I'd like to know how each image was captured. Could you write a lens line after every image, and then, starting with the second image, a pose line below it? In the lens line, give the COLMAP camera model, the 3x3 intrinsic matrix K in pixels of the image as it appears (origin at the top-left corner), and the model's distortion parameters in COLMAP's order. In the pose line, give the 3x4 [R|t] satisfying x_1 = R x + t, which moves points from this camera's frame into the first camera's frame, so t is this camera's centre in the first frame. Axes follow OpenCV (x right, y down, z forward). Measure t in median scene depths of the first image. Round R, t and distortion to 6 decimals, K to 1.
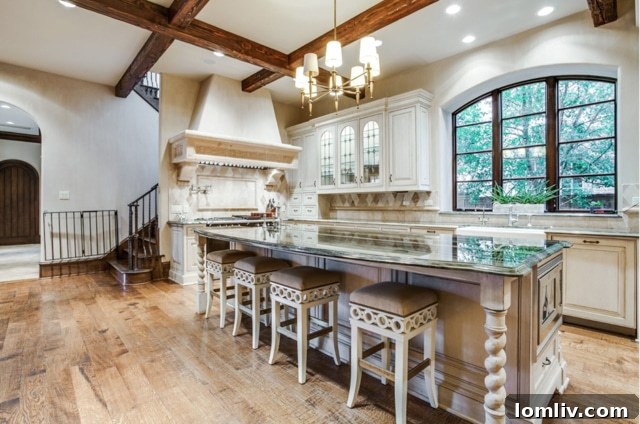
lens RADIAL K [[317.0, 0, 319.6], [0, 317.0, 208.2], [0, 0, 1]] dist [-0.032438, 0.009422]
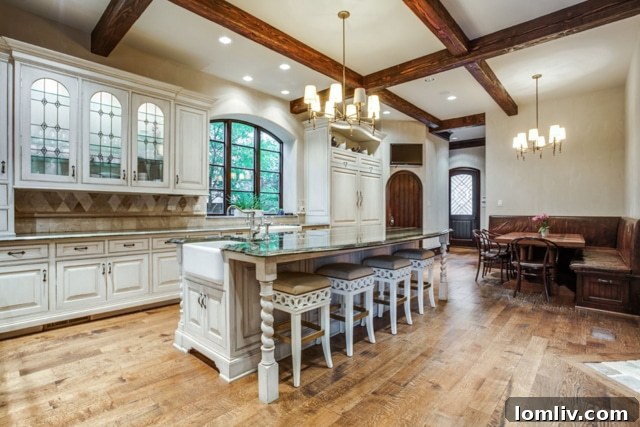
lens RADIAL K [[317.0, 0, 315.6], [0, 317.0, 213.1], [0, 0, 1]] dist [-0.032438, 0.009422]
pose [[-0.063544, -0.008644, 0.997942, -0.627359], [0.006753, 0.999936, 0.009091, -0.006256], [-0.997956, 0.007317, -0.063482, 0.624556]]
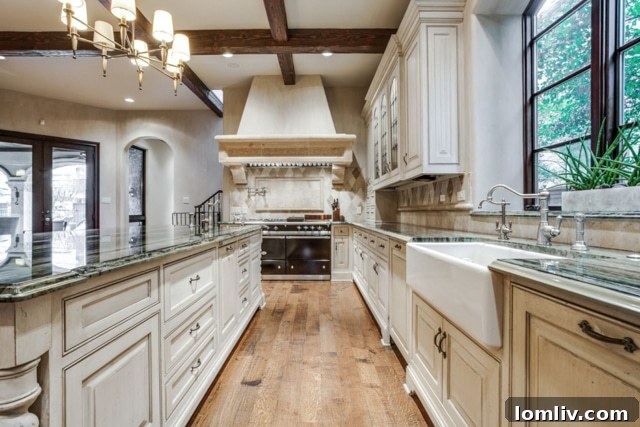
lens RADIAL K [[317.0, 0, 320.1], [0, 317.0, 211.6], [0, 0, 1]] dist [-0.032438, 0.009422]
pose [[0.731965, -0.002186, -0.681339, 0.490627], [-0.004788, 0.999954, -0.008352, 0.014513], [0.681325, 0.009376, 0.731921, 0.398714]]
